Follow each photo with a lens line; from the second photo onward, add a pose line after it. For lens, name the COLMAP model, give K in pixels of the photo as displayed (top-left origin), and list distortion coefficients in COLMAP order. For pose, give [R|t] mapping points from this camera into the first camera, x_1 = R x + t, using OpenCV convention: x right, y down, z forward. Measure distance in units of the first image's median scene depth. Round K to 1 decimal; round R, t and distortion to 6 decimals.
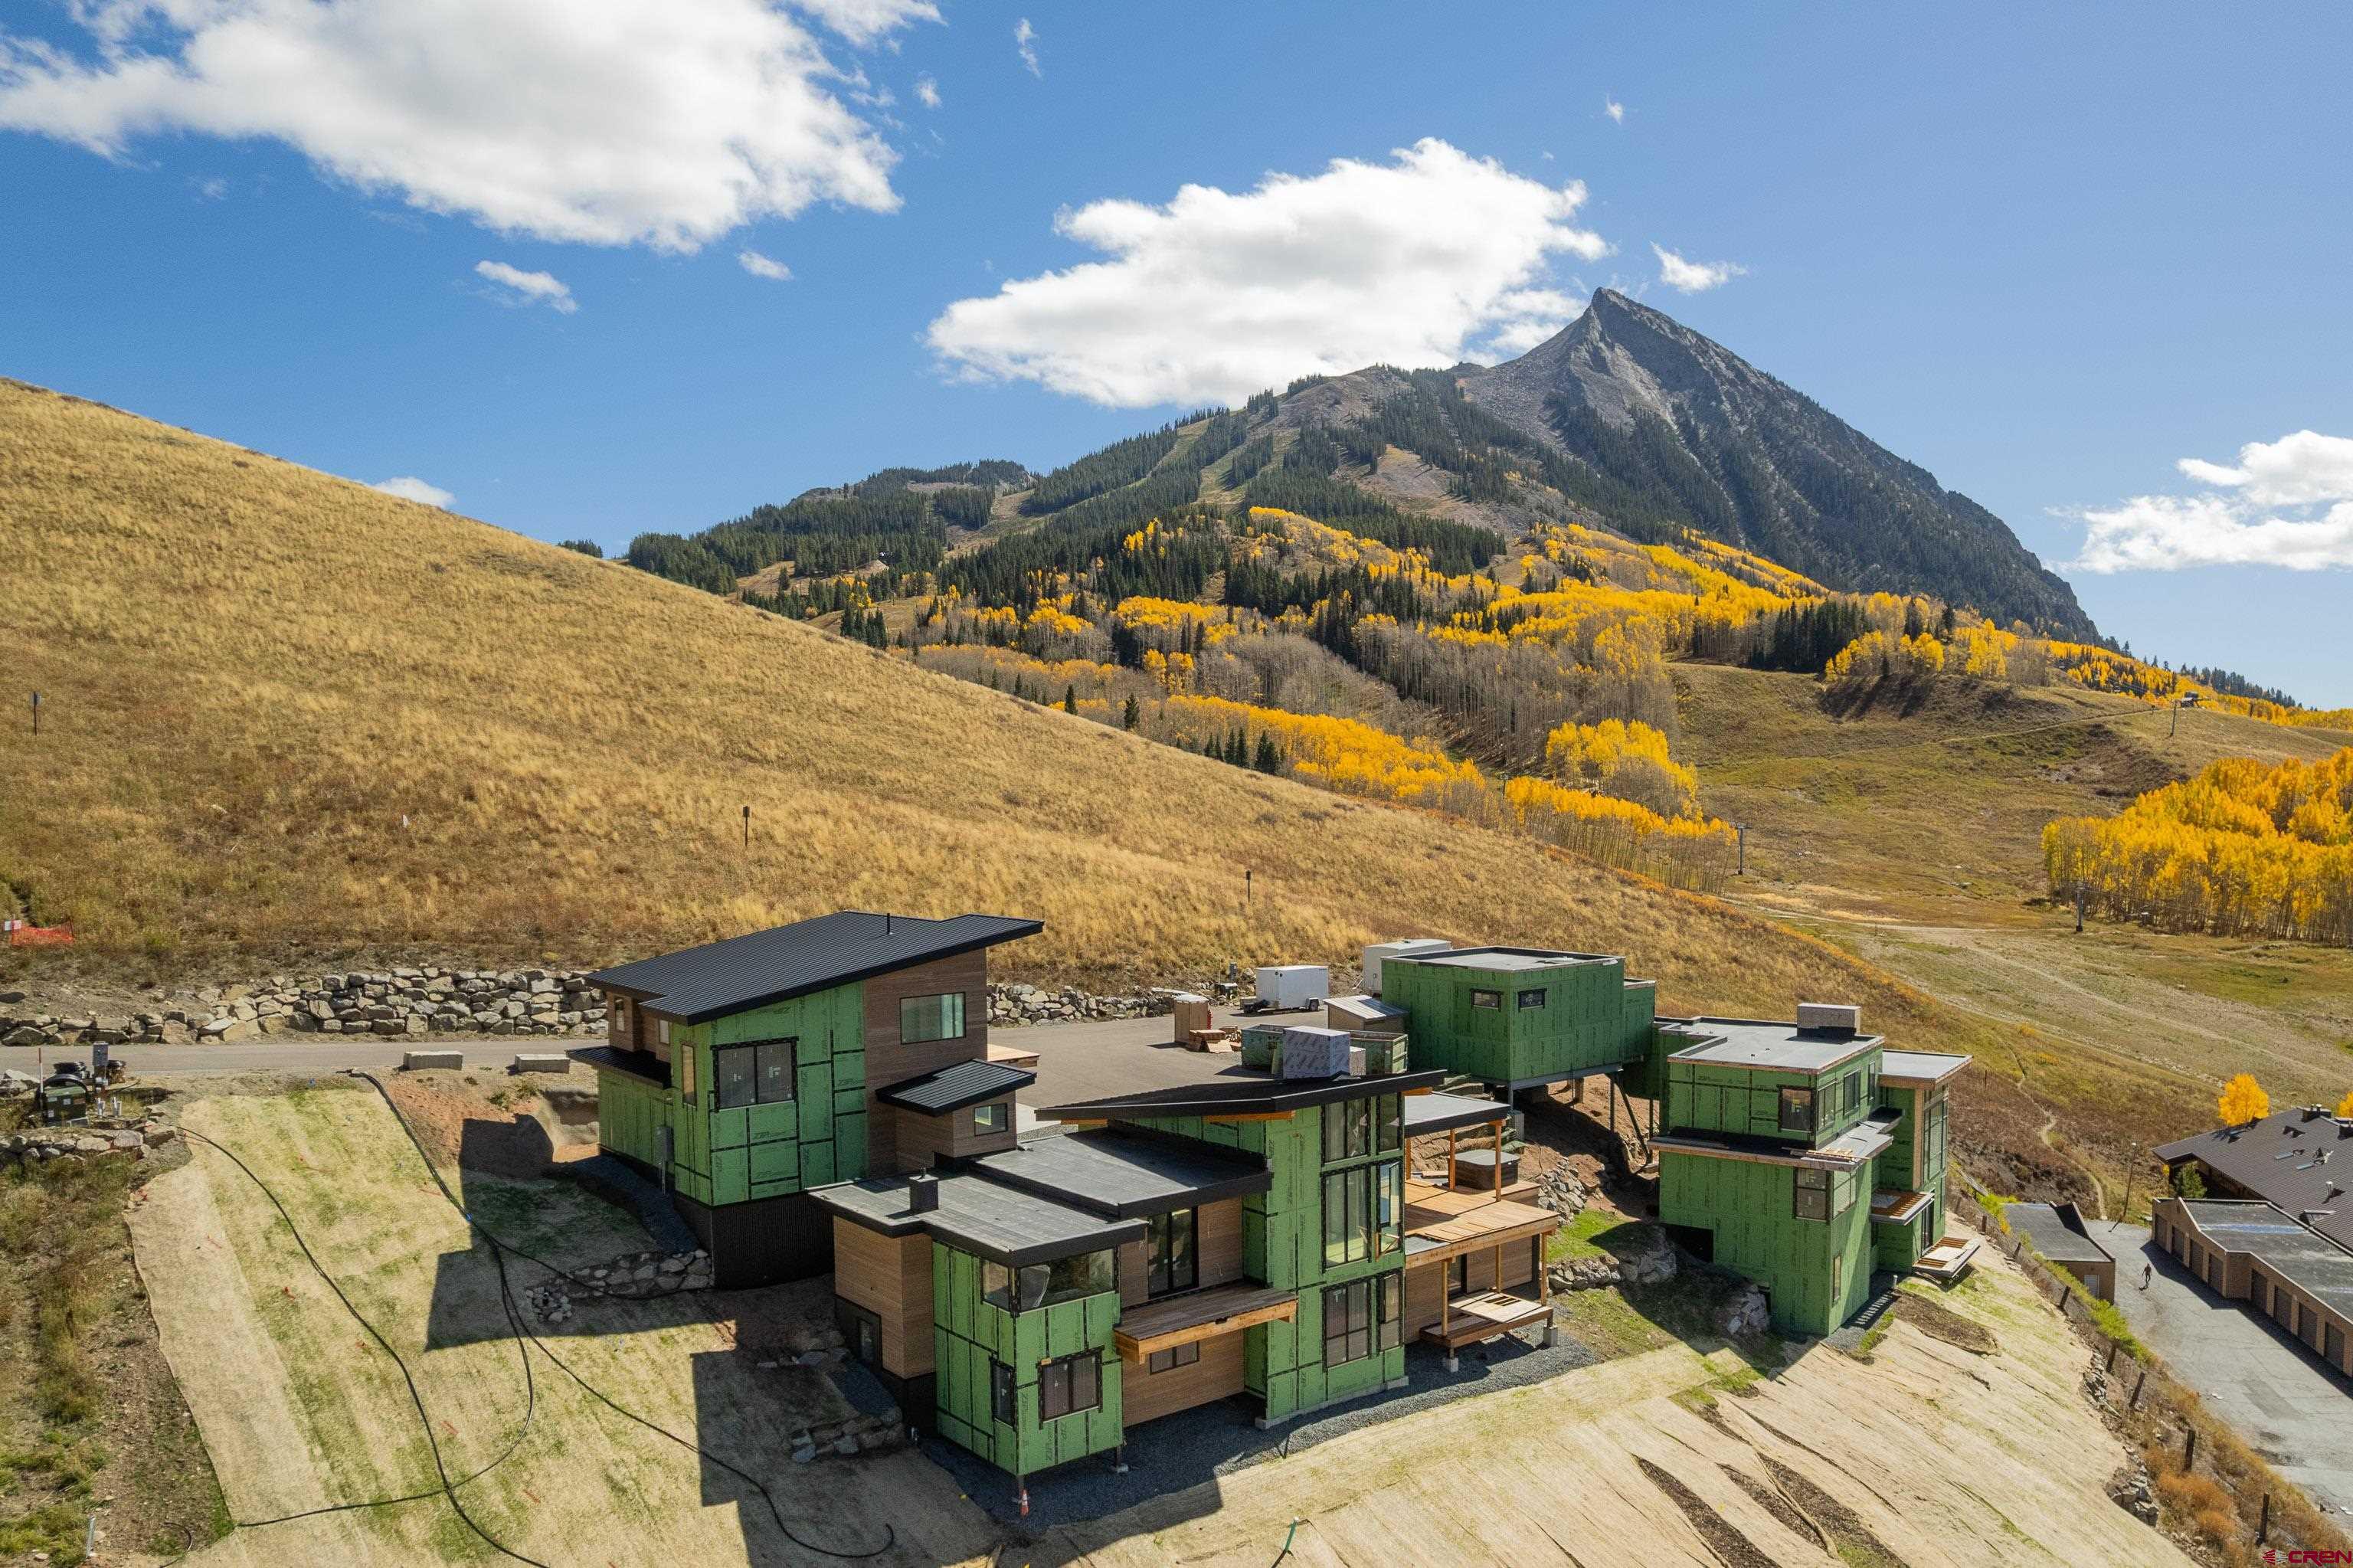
lens RADIAL K [[1716.1, 0, 1245.0], [0, 1716.1, 898.4], [0, 0, 1]] dist [-0.046330, -0.000989]
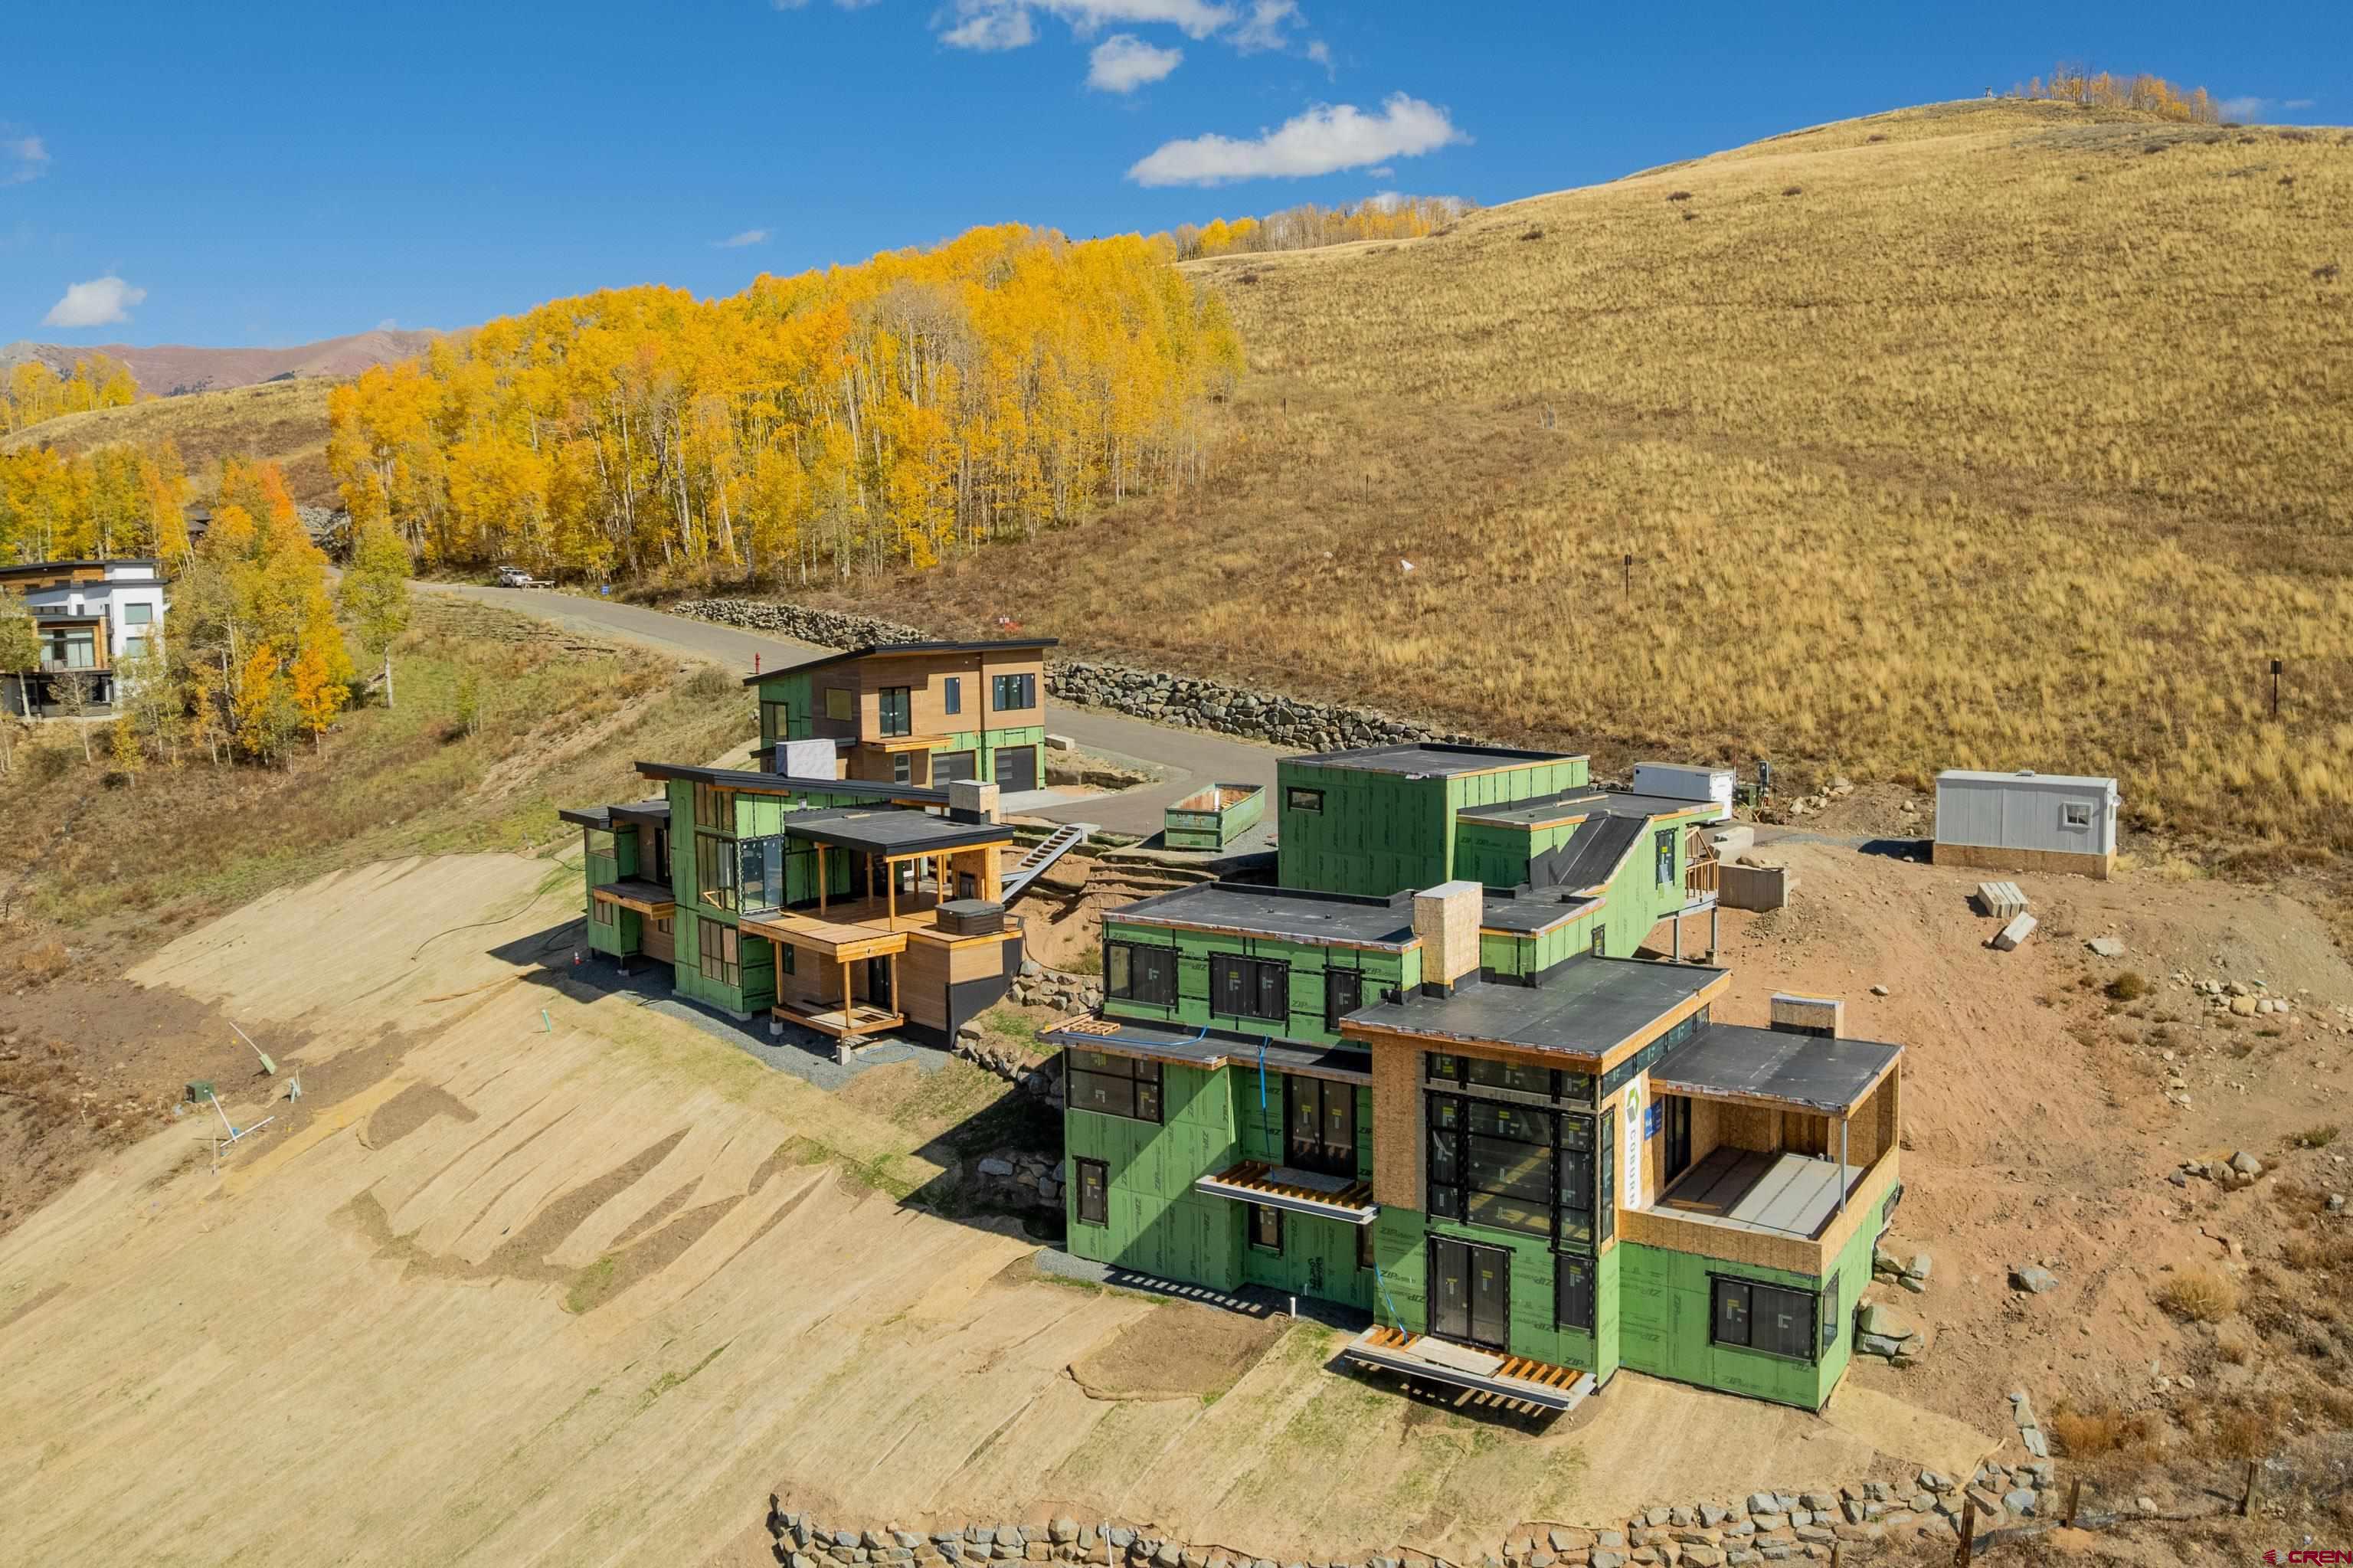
lens RADIAL K [[1842.9, 0, 1162.0], [0, 1842.9, 851.4], [0, 0, 1]] dist [-0.046800, 0.001585]
pose [[0.027675, 0.161712, -0.986450, 0.119931], [-0.051553, 0.985745, 0.160150, -0.006043], [0.998287, 0.046422, 0.035617, 0.106176]]
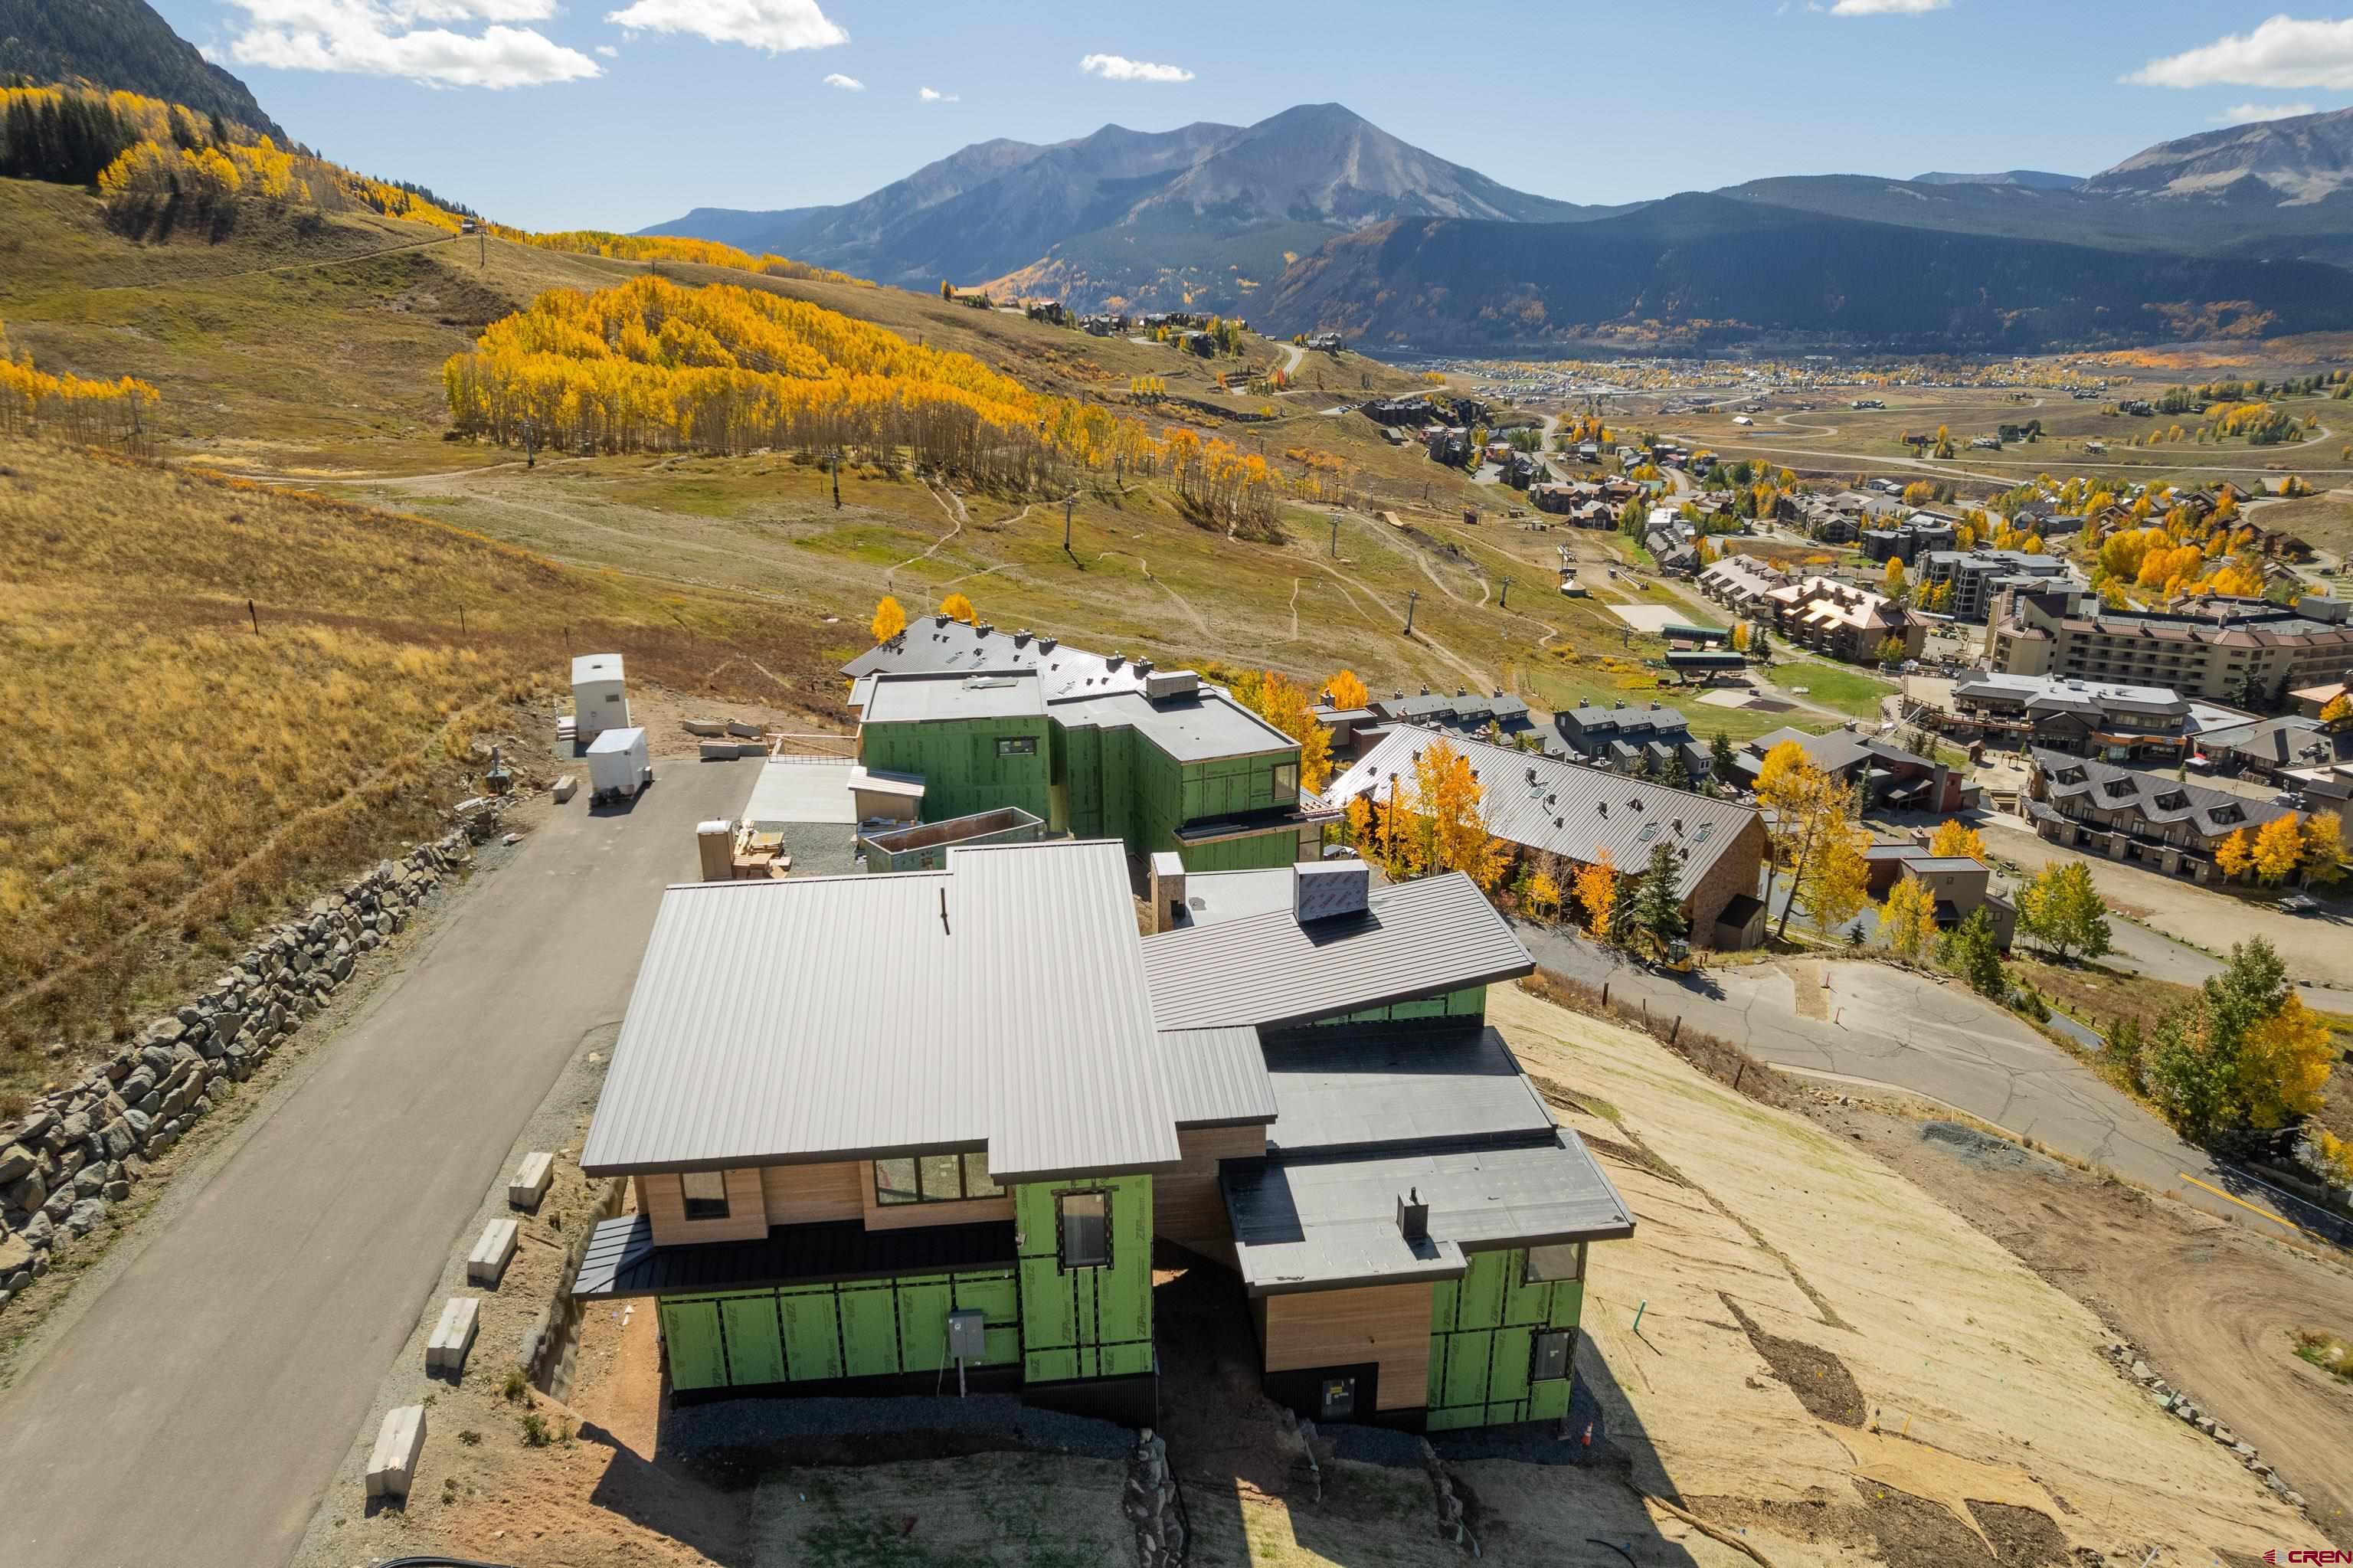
lens RADIAL K [[1503.7, 0, 1173.1], [0, 1503.7, 793.4], [0, 0, 1]] dist [-0.079641, 0.074545]
pose [[0.547322, -0.272668, 0.791259, -0.059016], [0.055317, 0.955158, 0.290885, -0.018999], [-0.835092, -0.115437, 0.537862, 0.054073]]
